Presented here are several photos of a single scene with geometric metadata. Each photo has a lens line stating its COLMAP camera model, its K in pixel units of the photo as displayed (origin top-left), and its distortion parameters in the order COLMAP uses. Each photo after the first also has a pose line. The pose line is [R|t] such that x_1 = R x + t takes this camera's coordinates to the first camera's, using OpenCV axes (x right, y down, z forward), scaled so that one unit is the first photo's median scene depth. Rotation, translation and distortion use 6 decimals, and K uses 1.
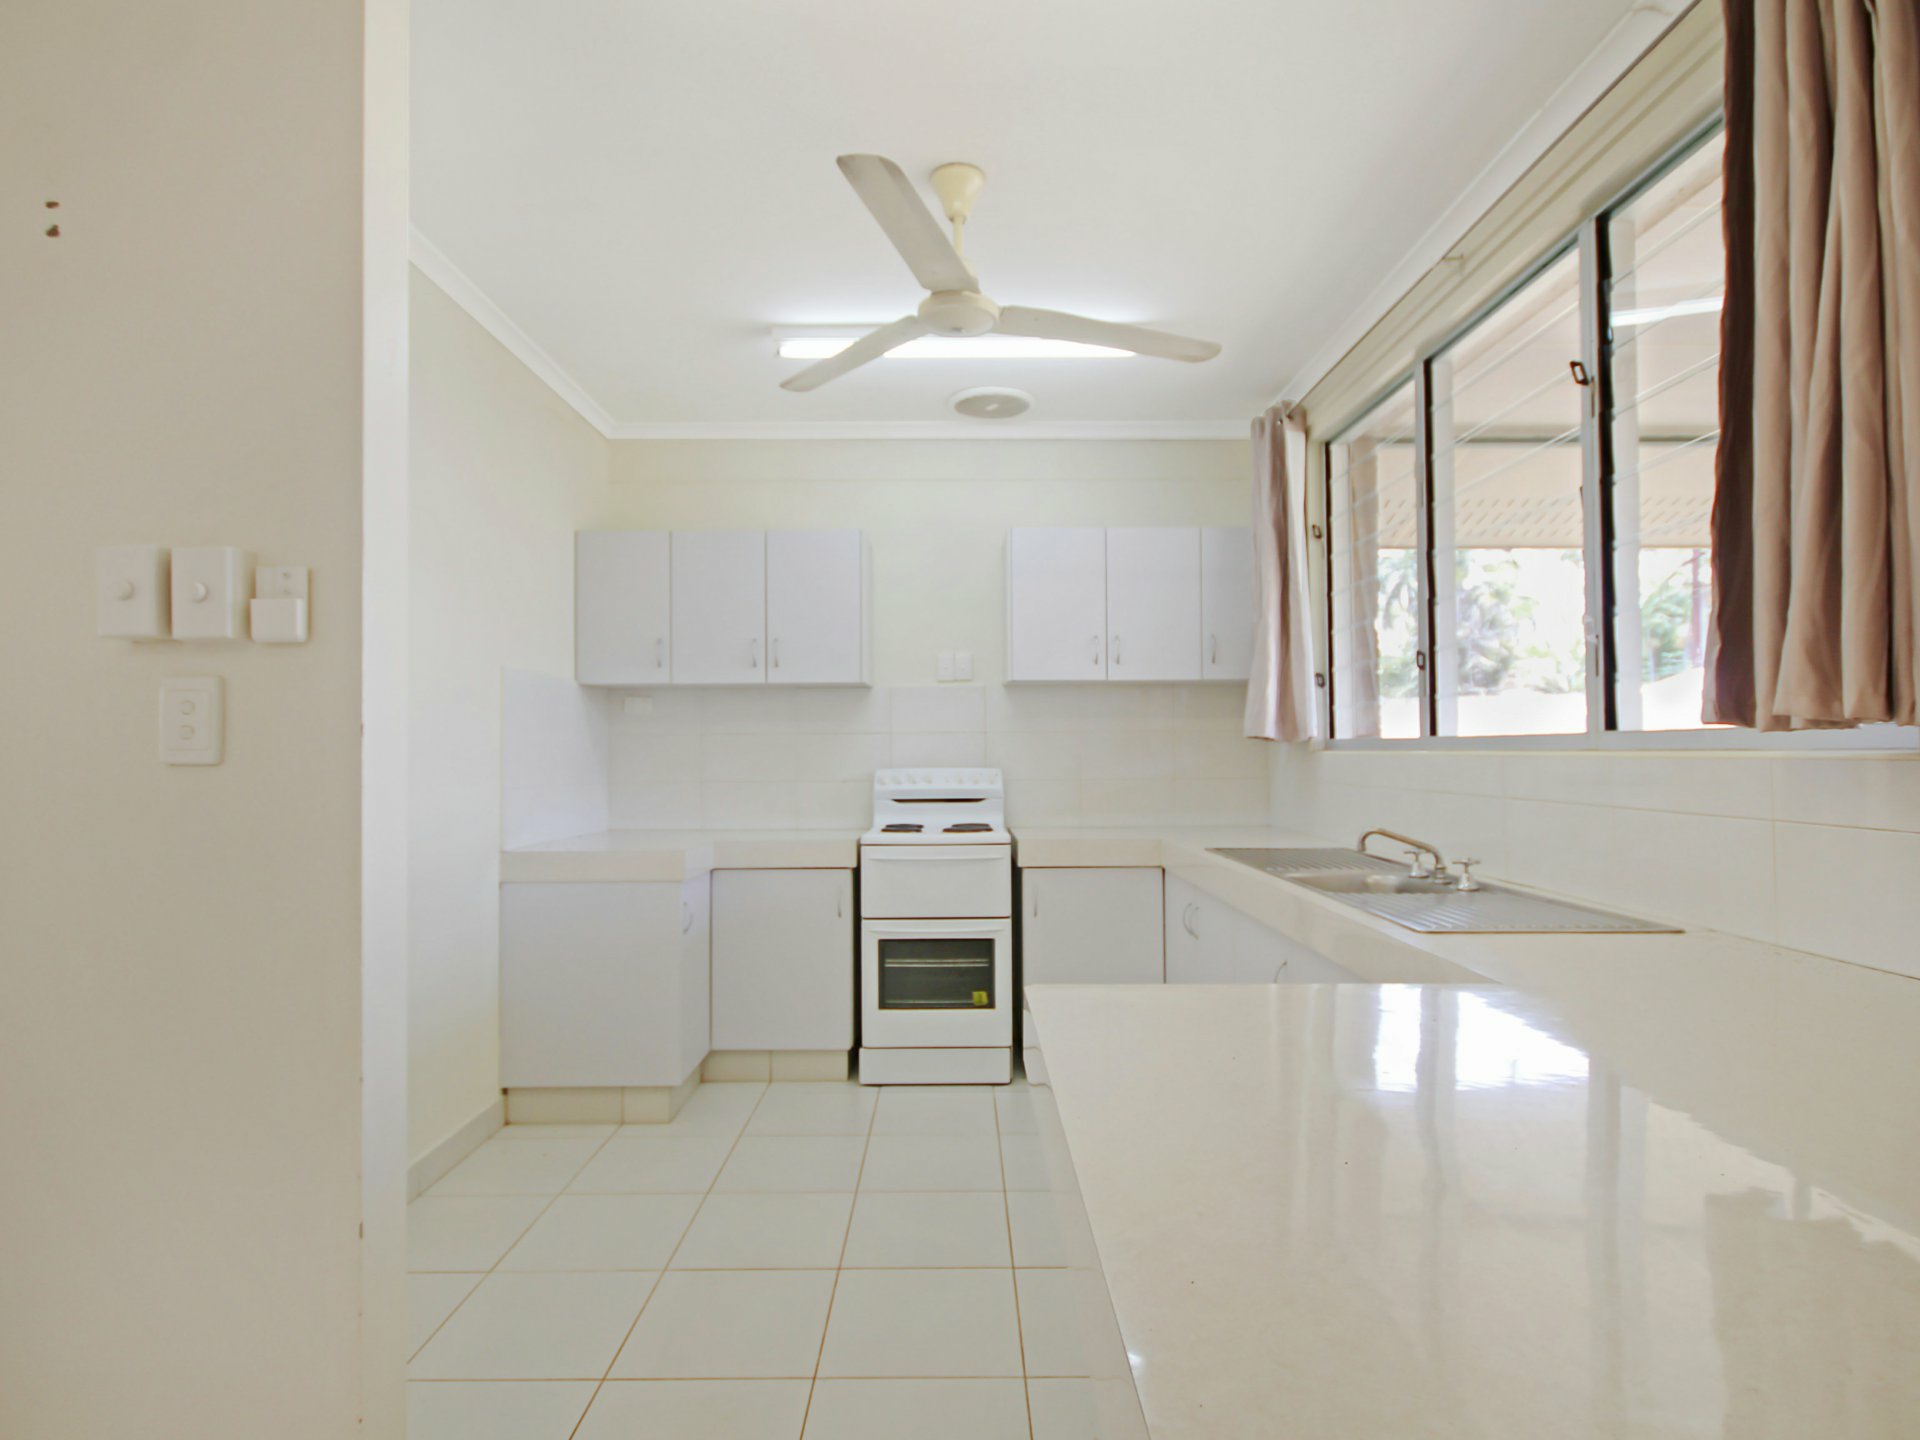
lens RADIAL K [[1009.9, 0, 958.8], [0, 1009.9, 736.3], [0, 0, 1]] dist [-0.005500, -0.001125]
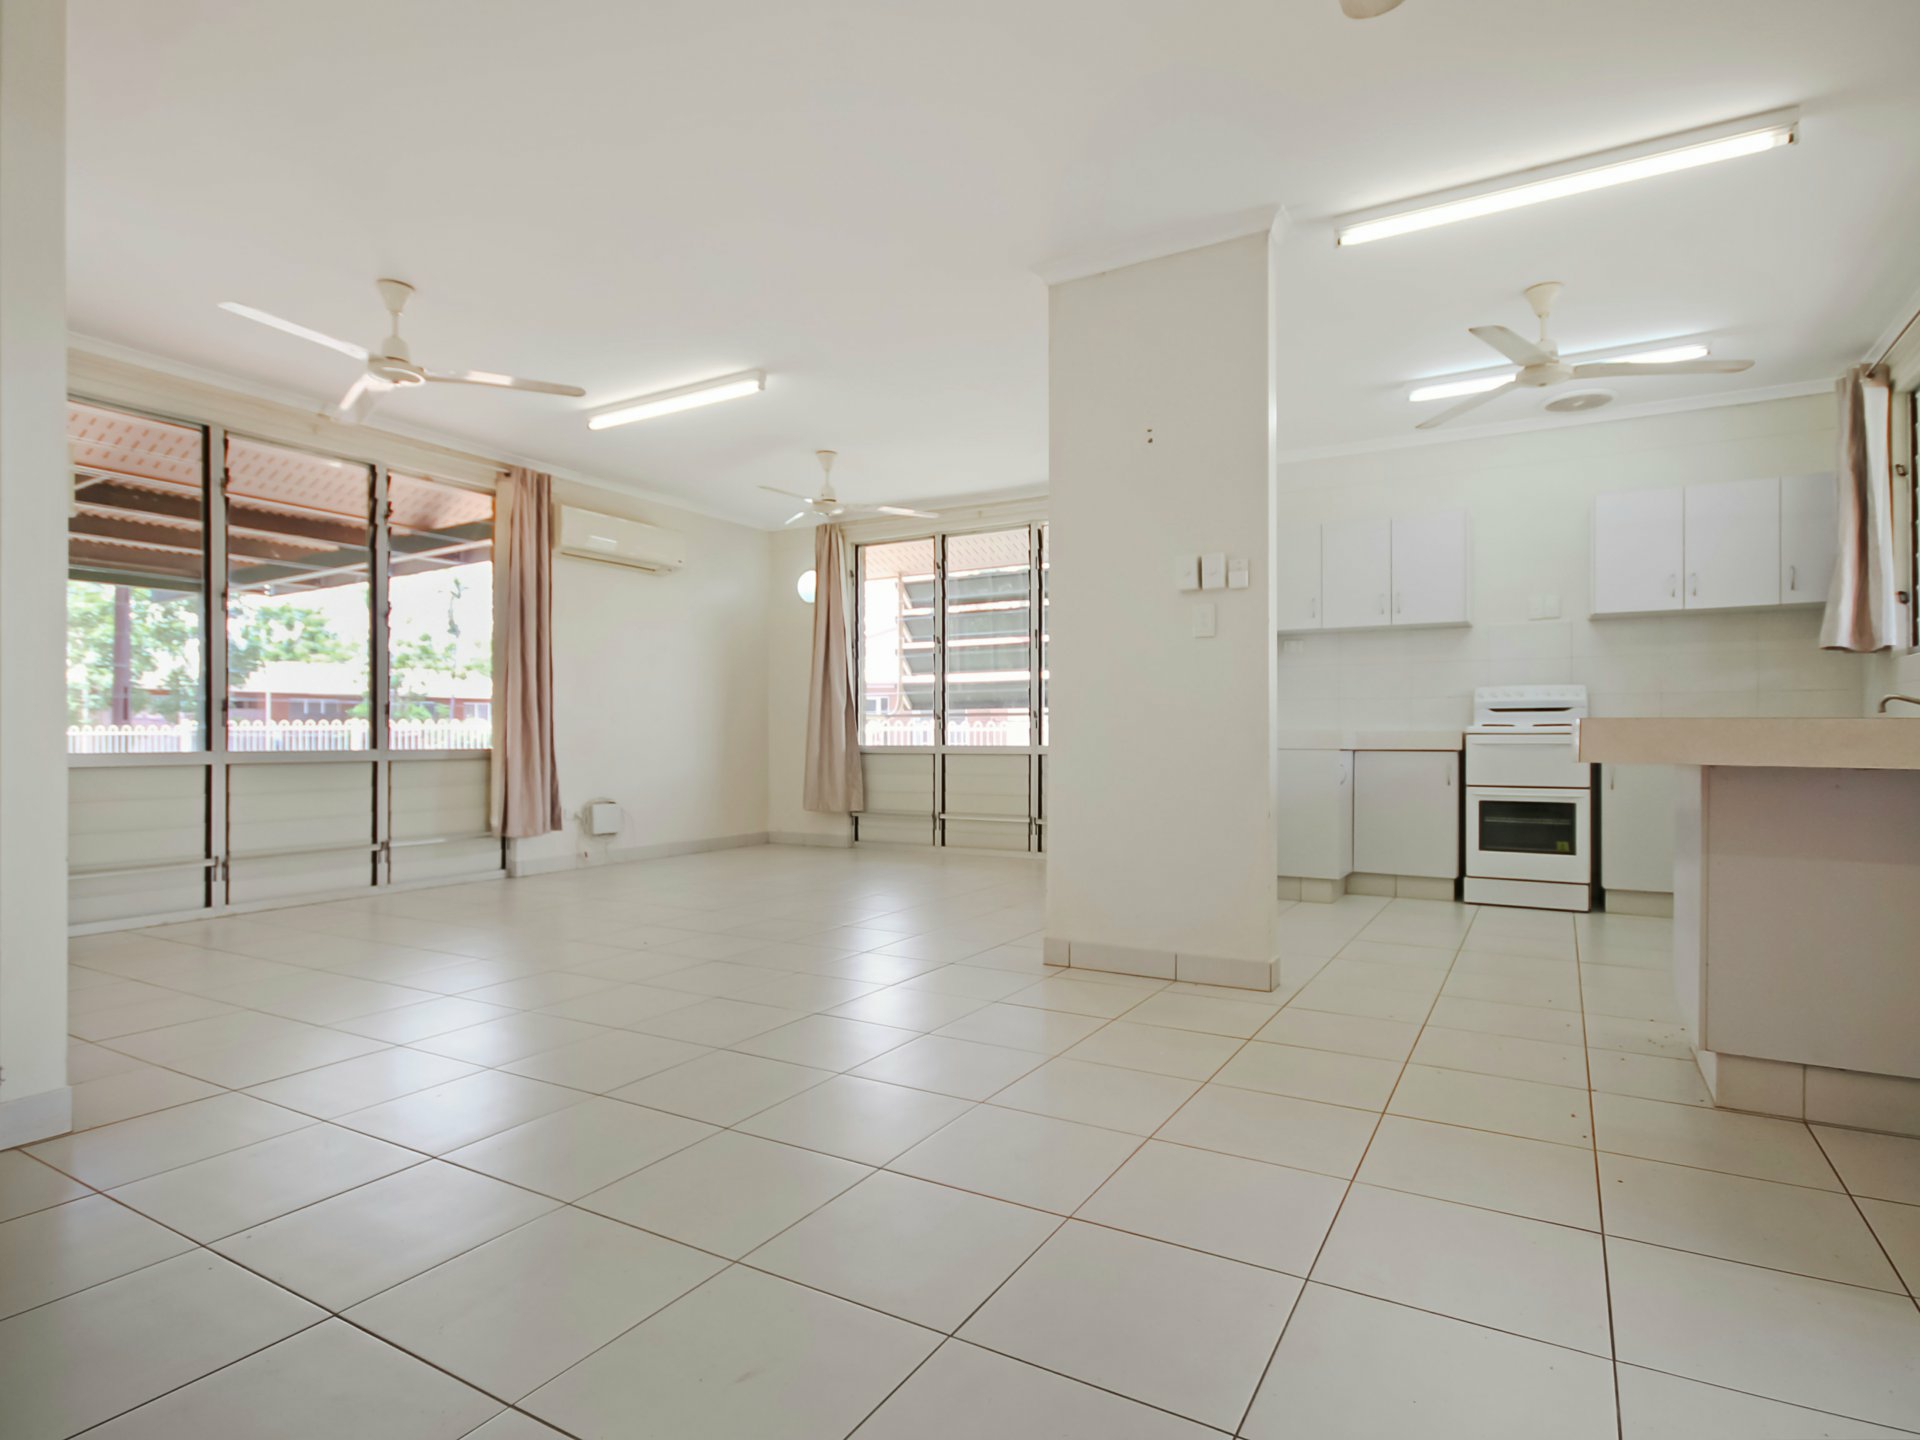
lens RADIAL K [[1009.9, 0, 958.8], [0, 1009.9, 736.3], [0, 0, 1]] dist [-0.005500, -0.001125]
pose [[0.859107, 0.006747, -0.511751, 0.015431], [0.001243, 0.999883, 0.015269, 0.086746], [0.511794, -0.013754, 0.858998, -0.563756]]
